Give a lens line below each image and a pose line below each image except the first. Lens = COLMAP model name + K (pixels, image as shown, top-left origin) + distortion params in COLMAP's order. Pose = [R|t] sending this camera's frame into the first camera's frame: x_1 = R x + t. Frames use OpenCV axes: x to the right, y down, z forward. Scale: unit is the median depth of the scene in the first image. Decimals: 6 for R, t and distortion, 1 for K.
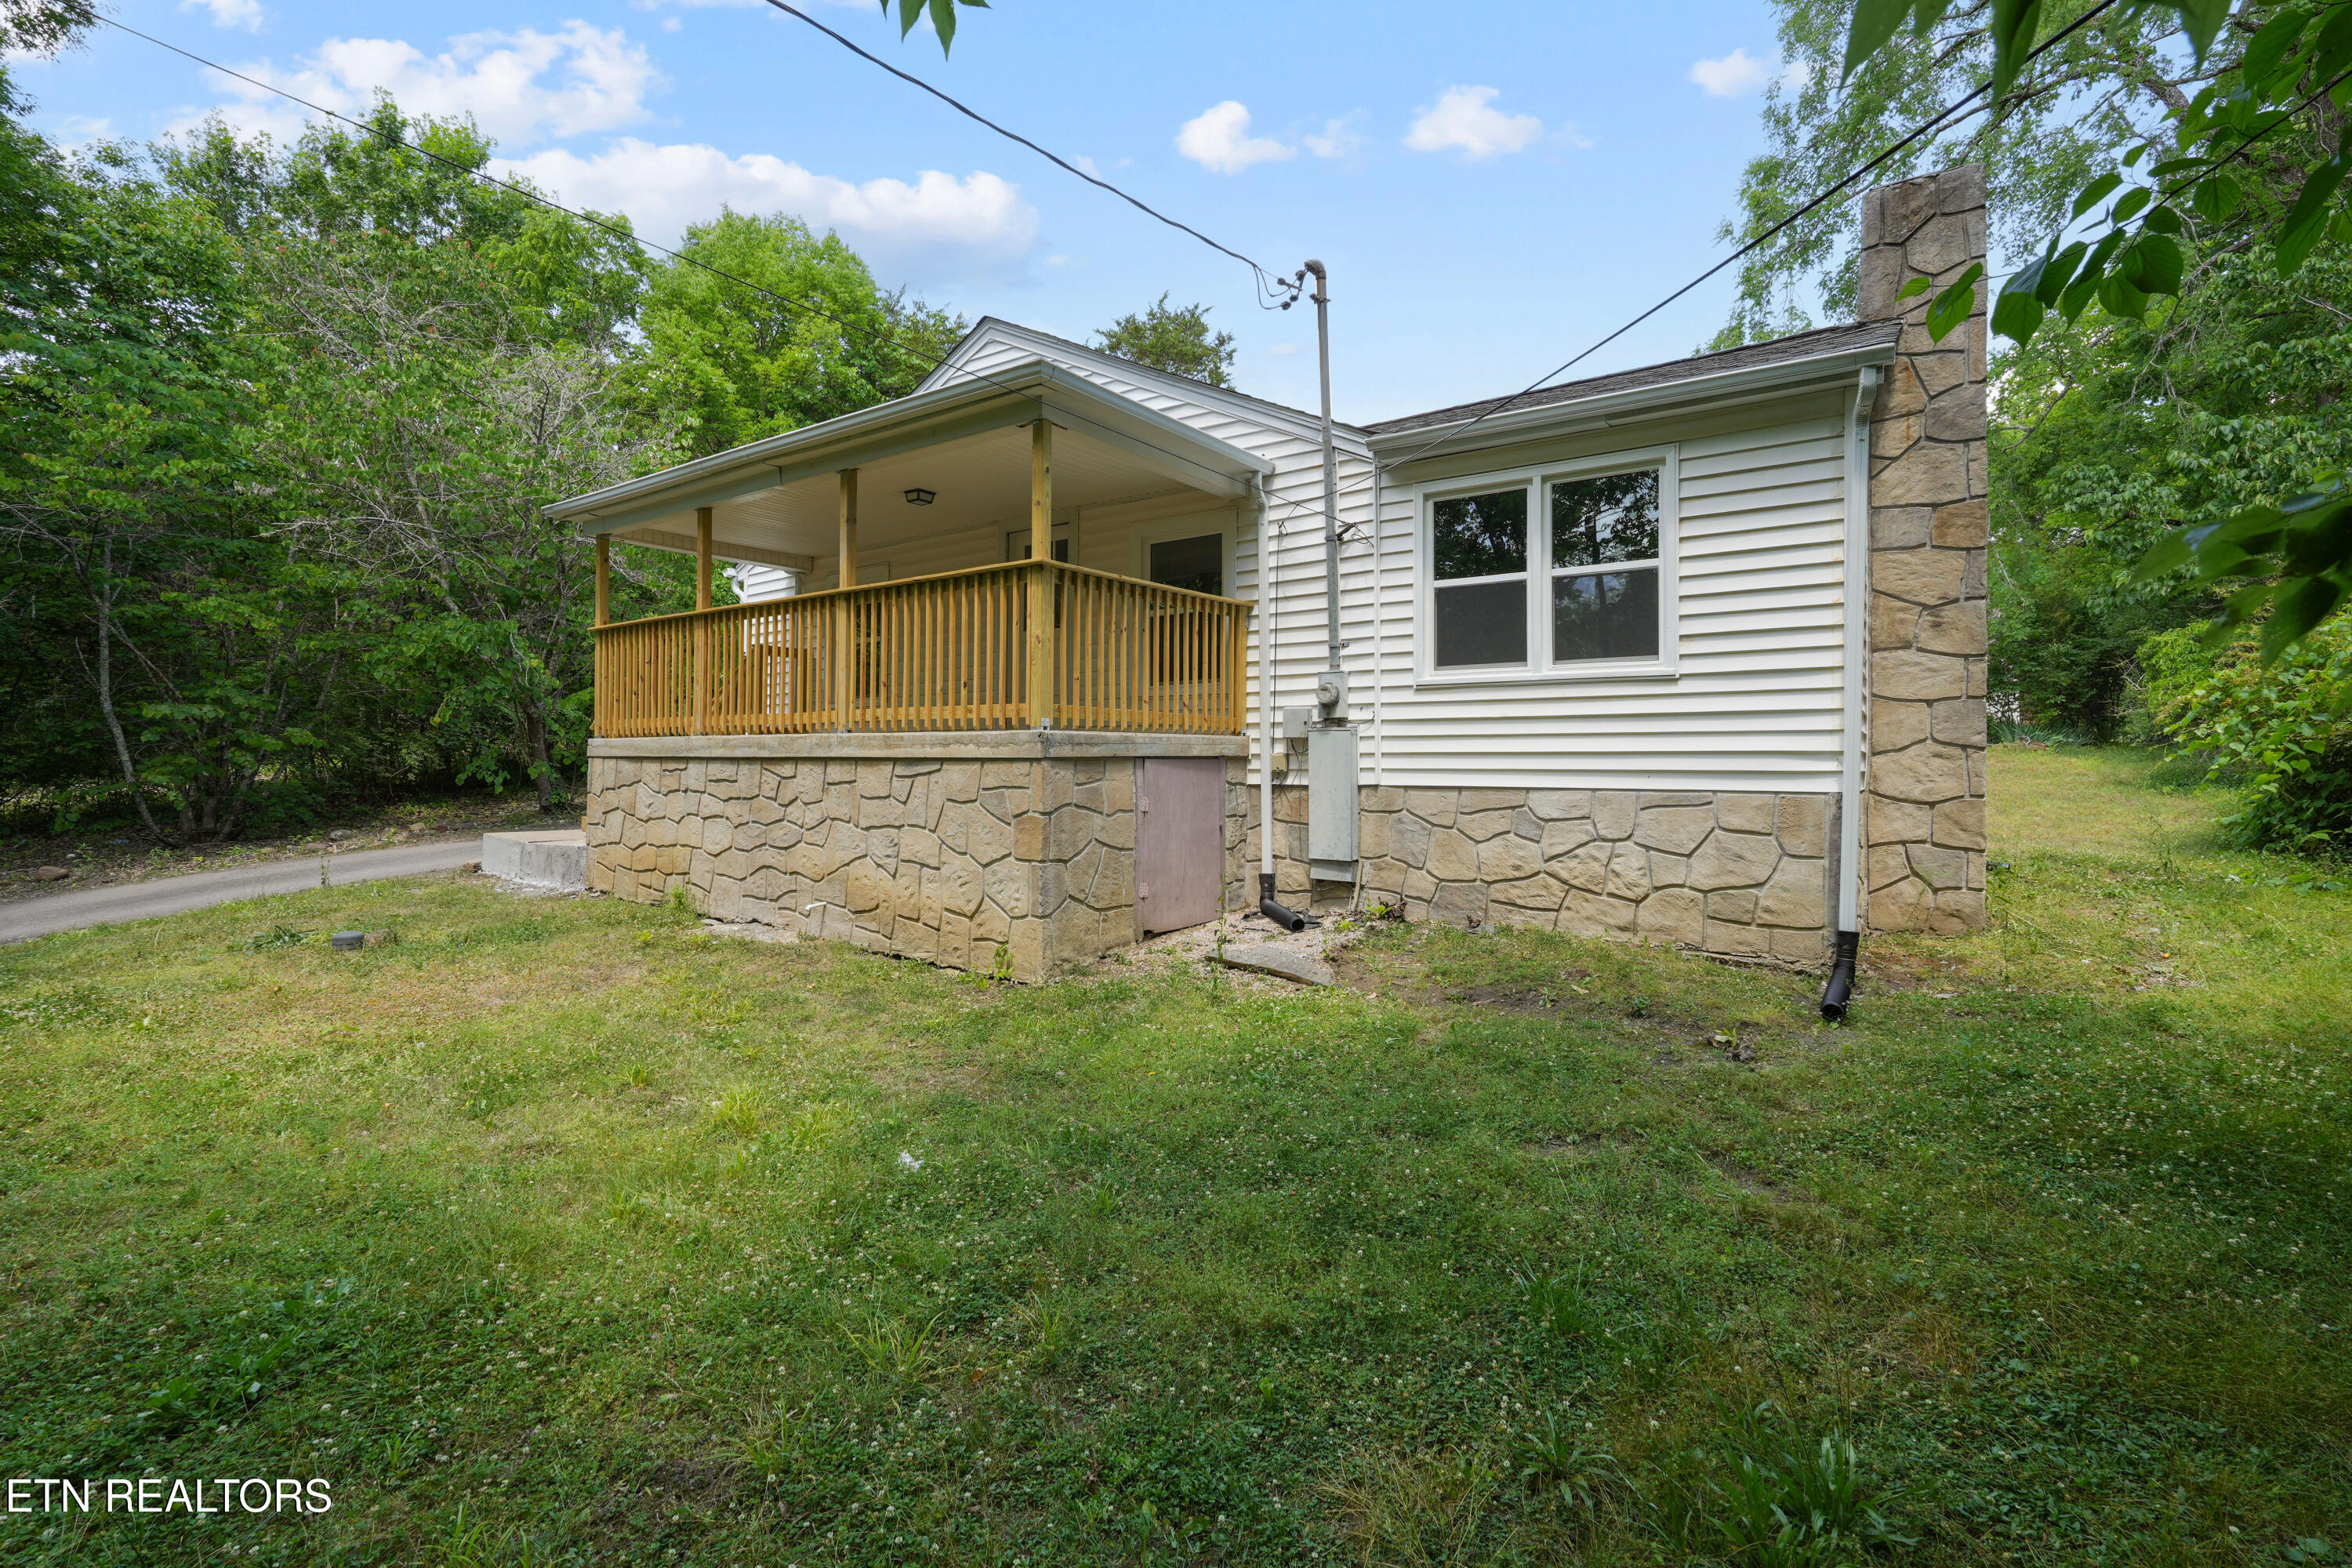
lens RADIAL K [[1046.3, 0, 1184.9], [0, 1046.3, 769.2], [0, 0, 1]] dist [-0.004084, -0.000068]
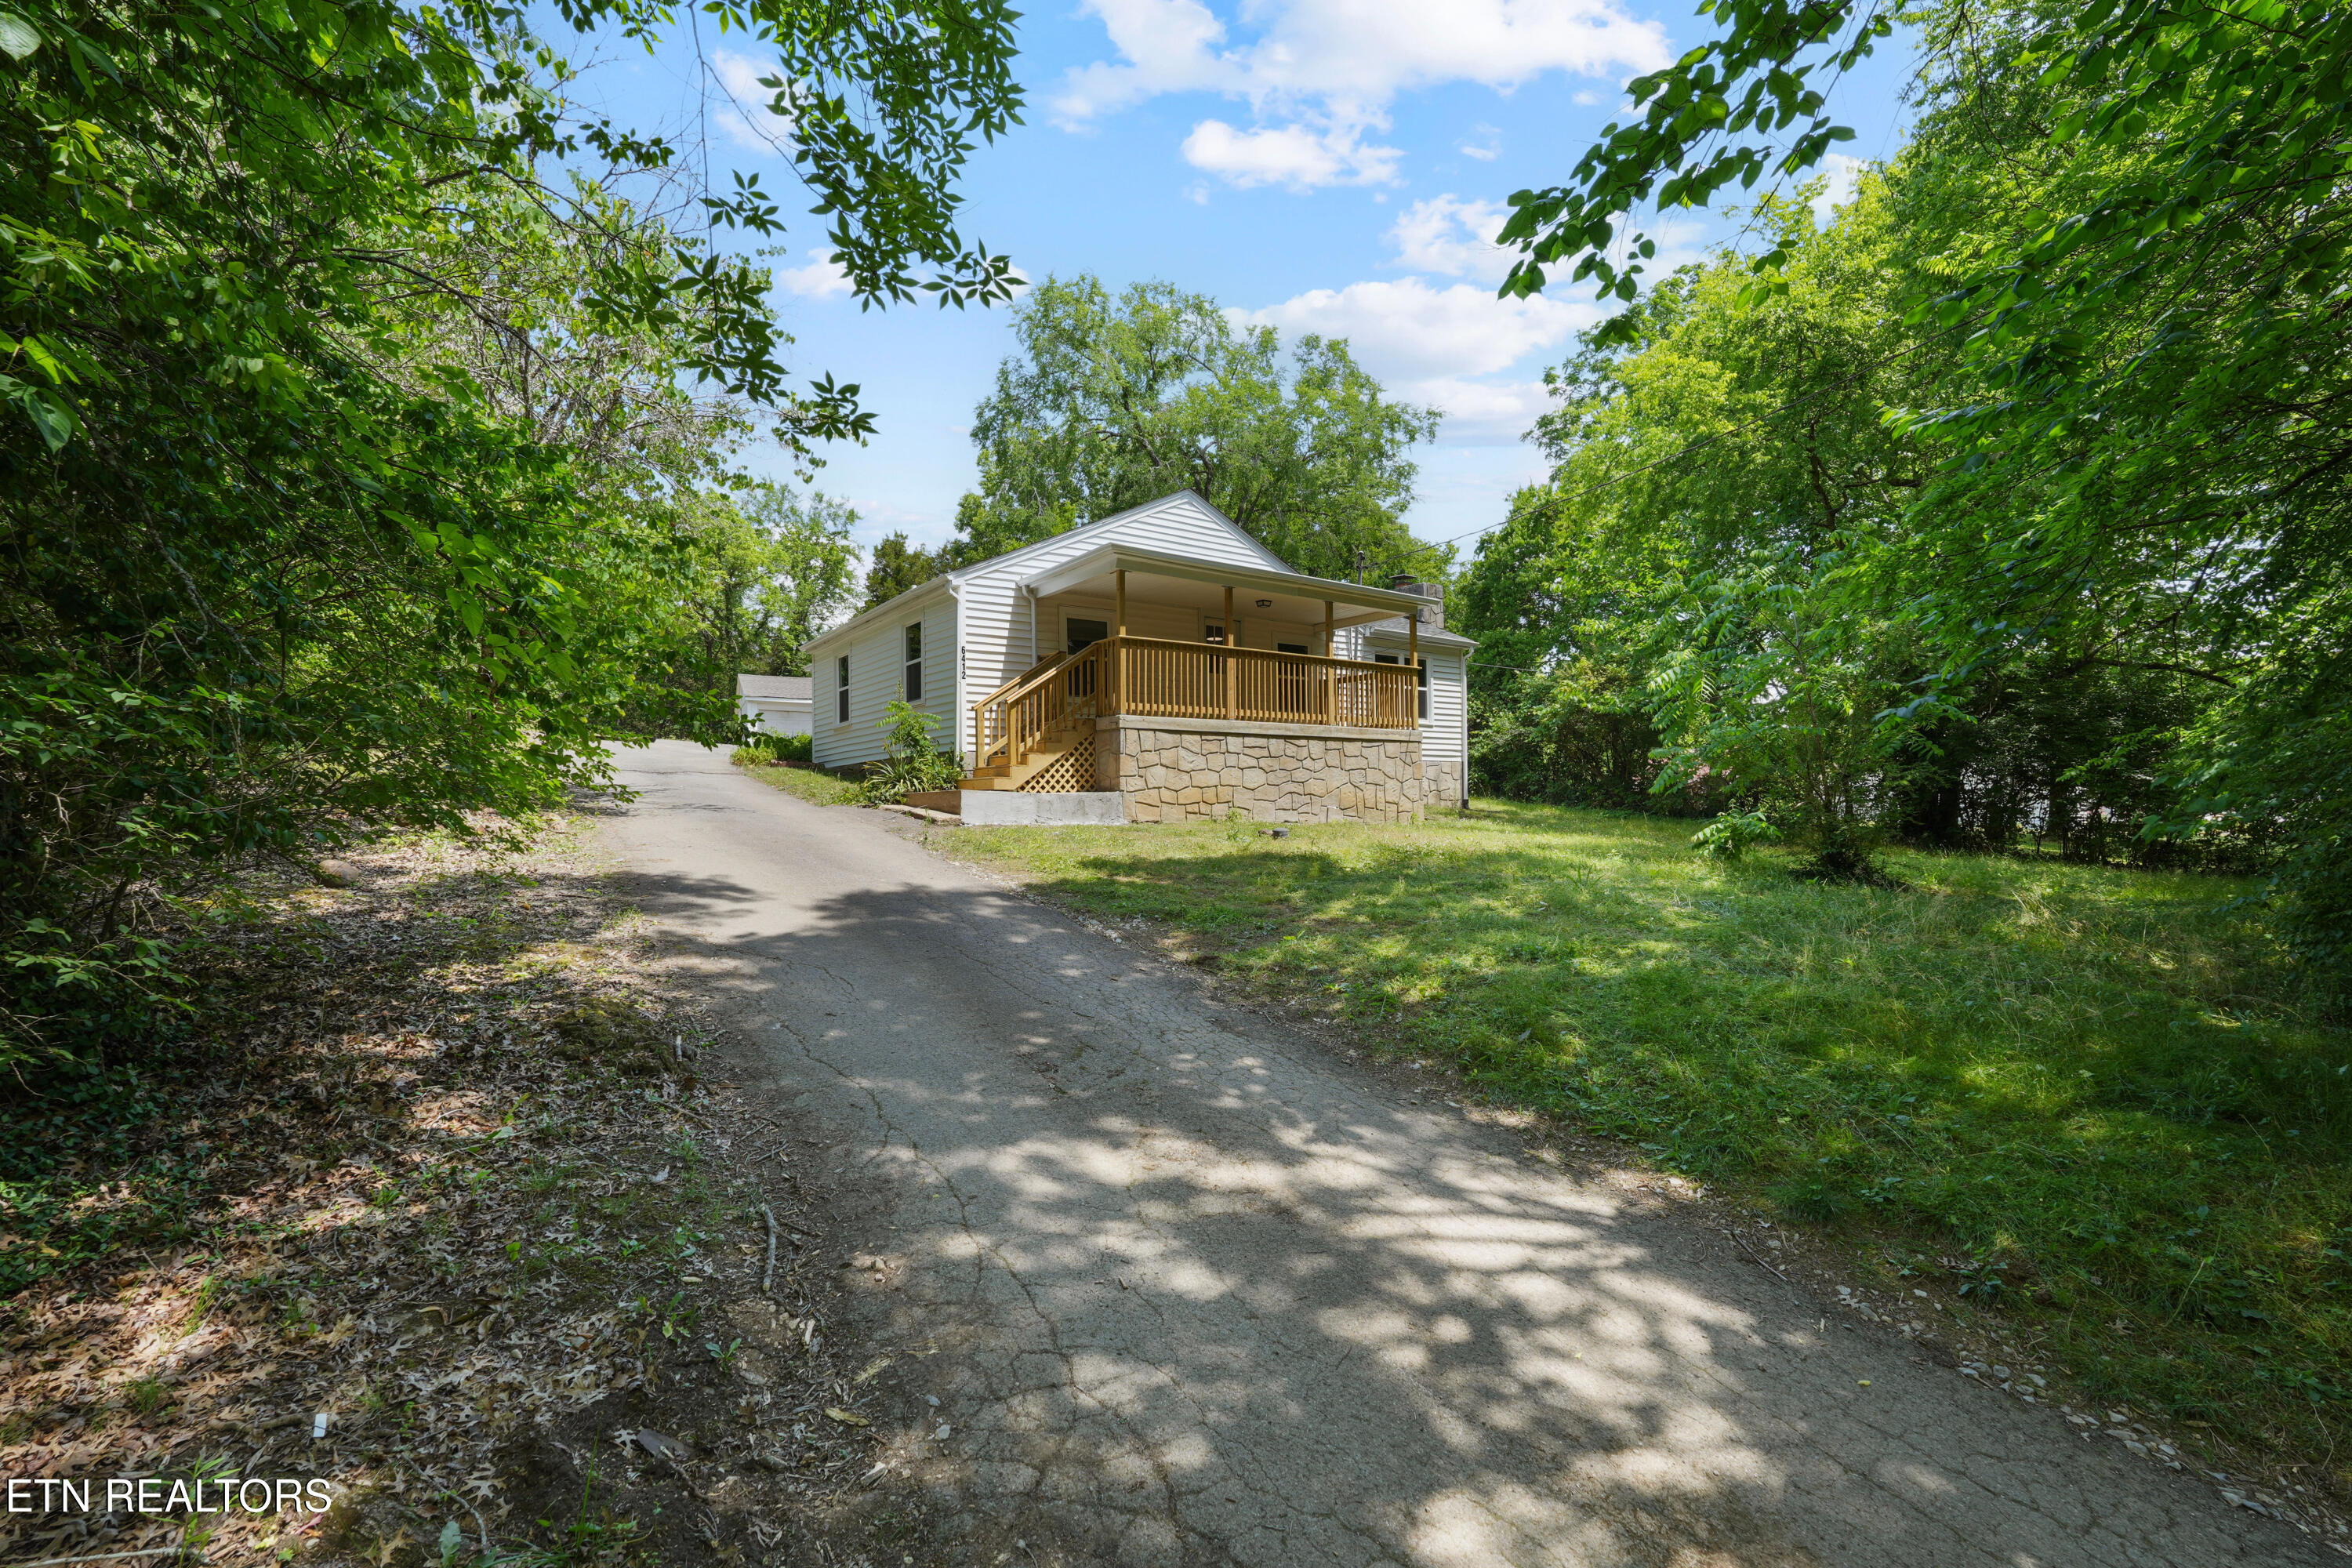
lens RADIAL K [[1046.3, 0, 1173.4], [0, 1046.3, 787.1], [0, 0, 1]] dist [-0.004084, -0.000068]
pose [[0.315365, 0.001346, 0.948970, -2.499911], [0.009410, 0.999945, -0.004546, 0.098259], [-0.948924, 0.010363, 0.315335, 0.657862]]
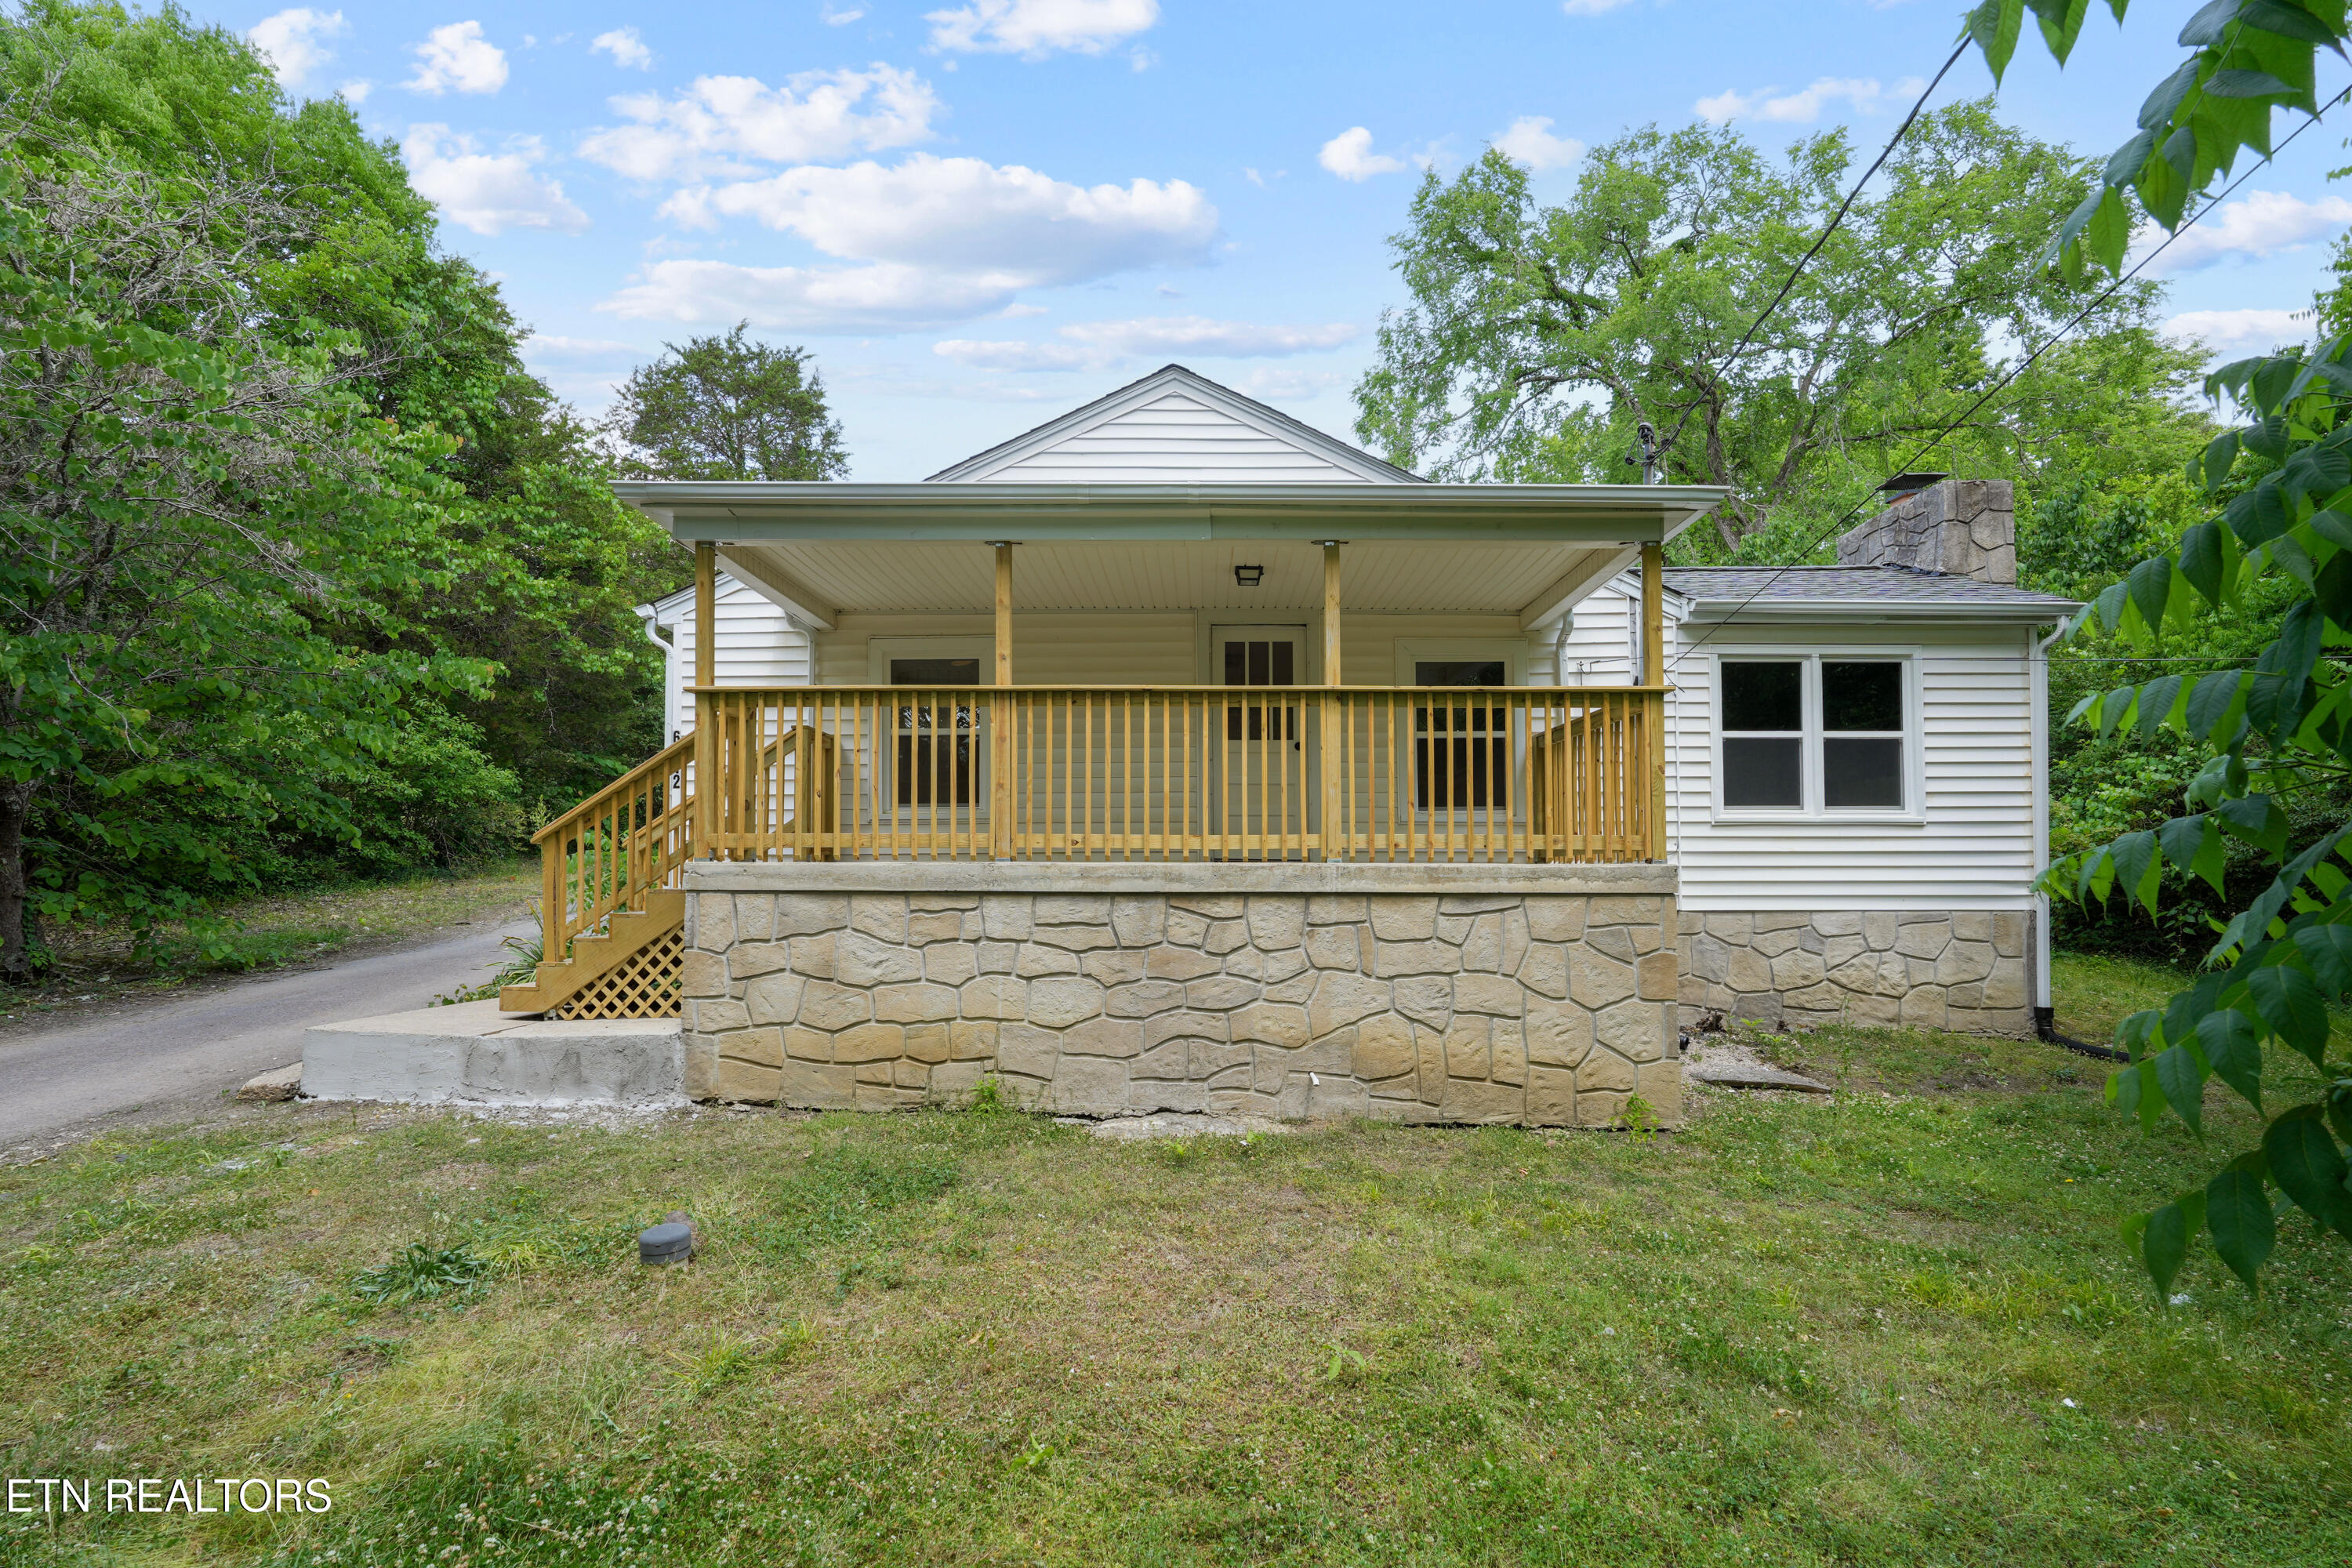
lens RADIAL K [[1046.3, 0, 1293.0], [0, 1046.3, 873.4], [0, 0, 1]] dist [-0.004084, -0.000068]
pose [[0.811465, -0.002531, 0.584395, -0.854698], [0.006532, 0.999967, -0.004740, -0.022947], [-0.584364, 0.007664, 0.811455, 0.366920]]
